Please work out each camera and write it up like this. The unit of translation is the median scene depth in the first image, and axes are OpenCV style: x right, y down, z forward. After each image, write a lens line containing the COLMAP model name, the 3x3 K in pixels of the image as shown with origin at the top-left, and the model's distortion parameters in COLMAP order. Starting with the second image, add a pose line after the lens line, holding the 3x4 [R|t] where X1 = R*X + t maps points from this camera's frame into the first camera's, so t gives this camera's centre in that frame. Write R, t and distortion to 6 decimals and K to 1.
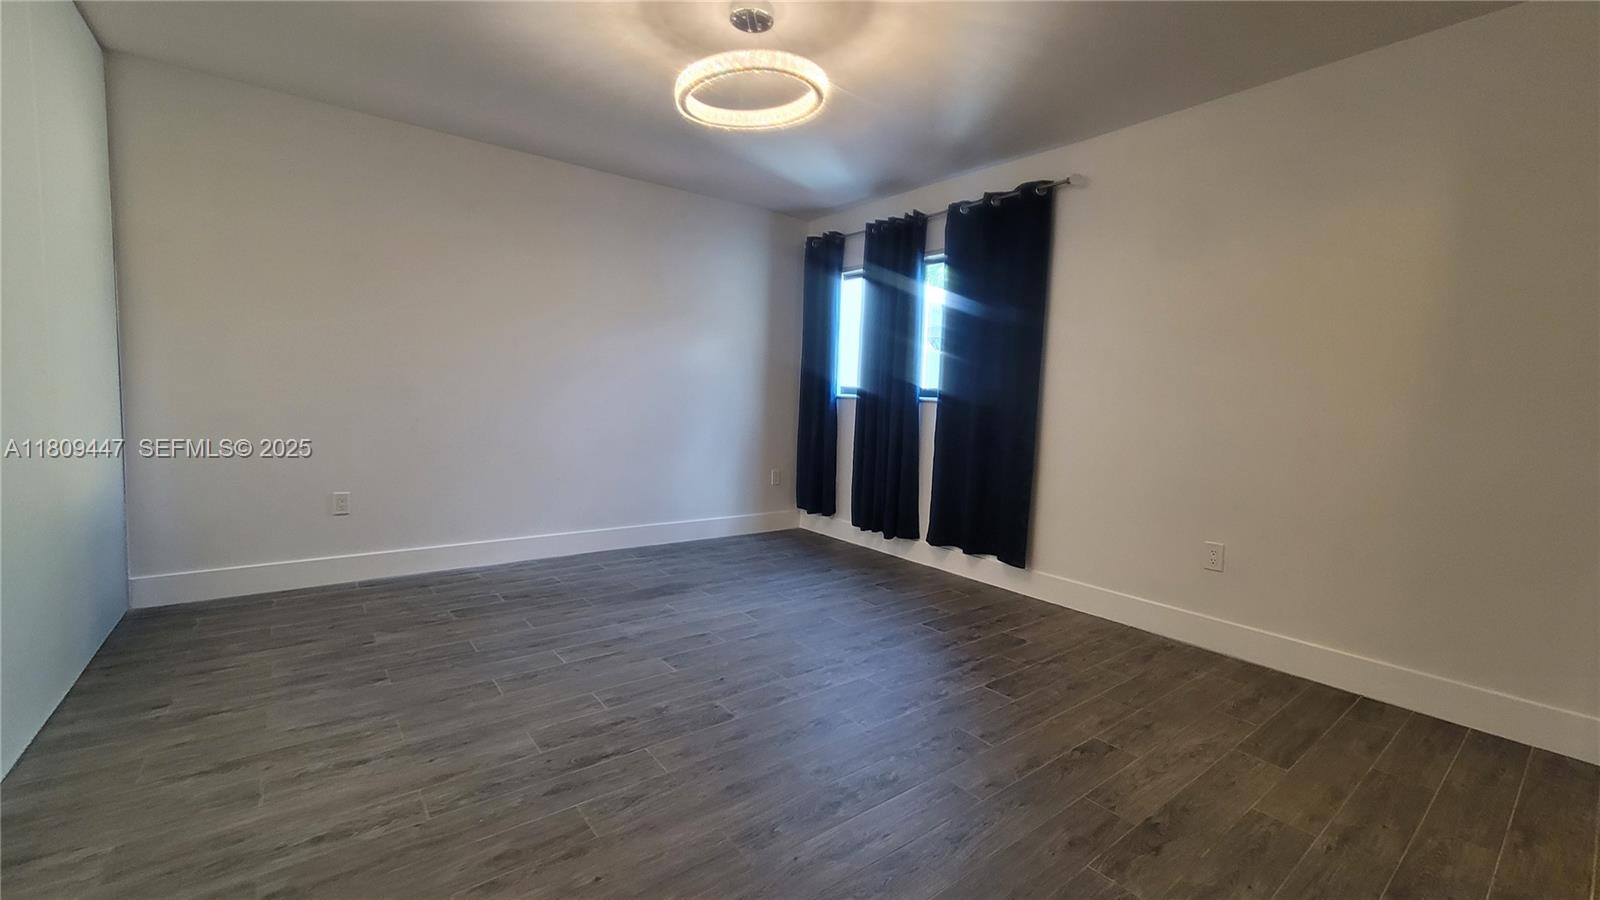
lens RADIAL K [[651.1, 0, 800.2], [0, 651.1, 449.1], [0, 0, 1]] dist [-0.002041, -0.000052]
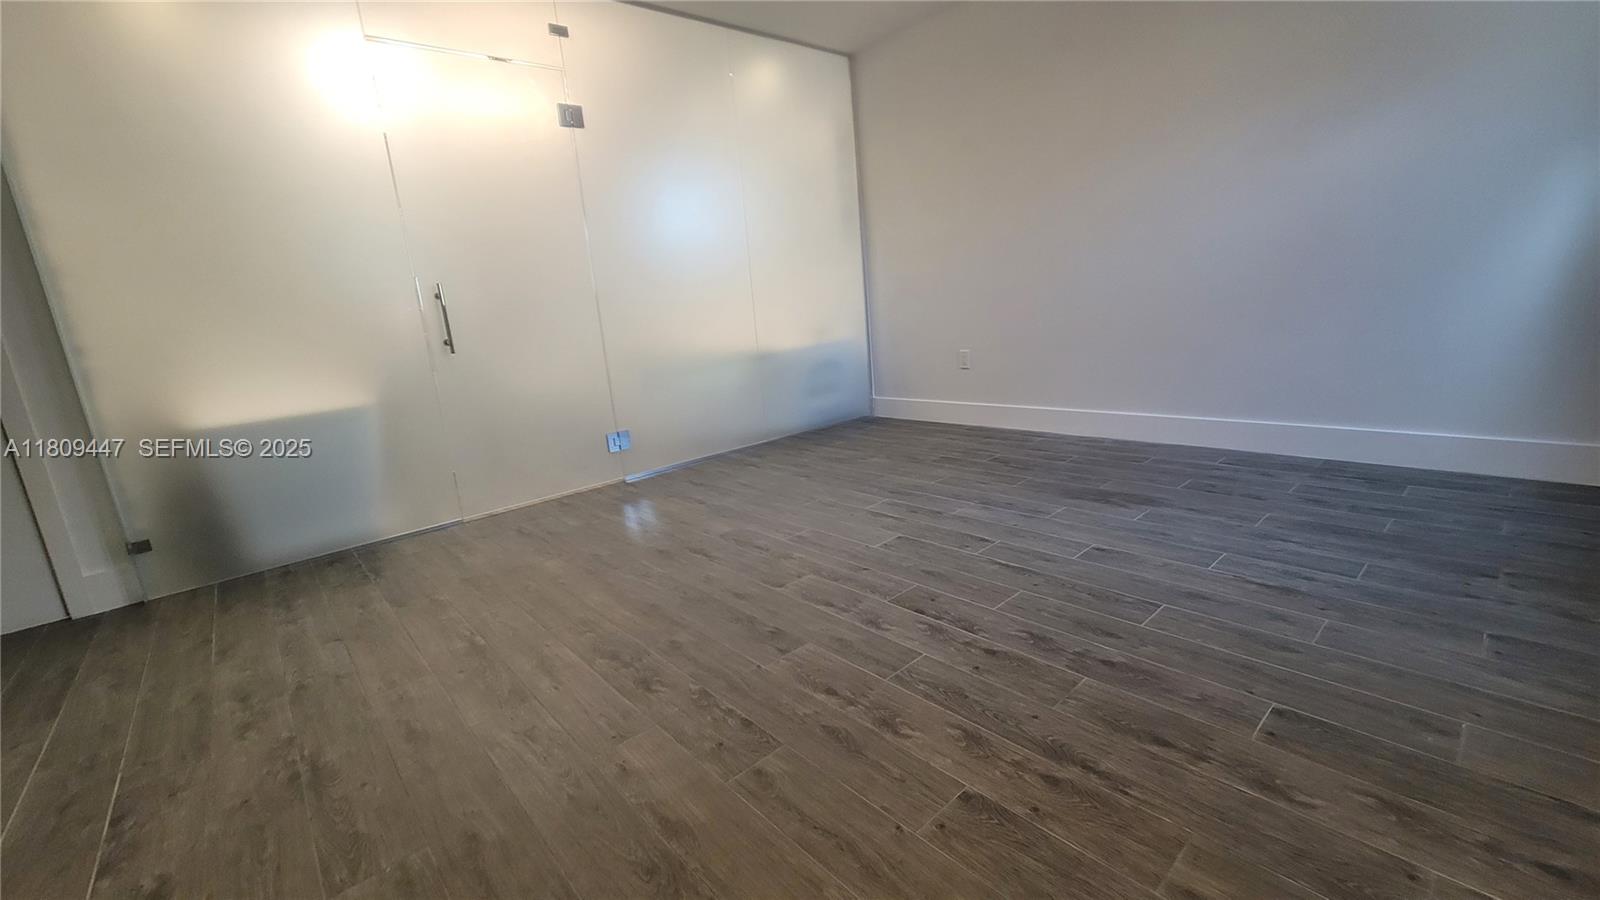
lens RADIAL K [[651.1, 0, 799.8], [0, 651.1, 449.8], [0, 0, 1]] dist [-0.002041, -0.000052]
pose [[0.057251, 0.178974, -0.982187, 0.578109], [0.005665, 0.983726, 0.179585, 0.035341], [0.998344, -0.015846, 0.055305, 0.722441]]
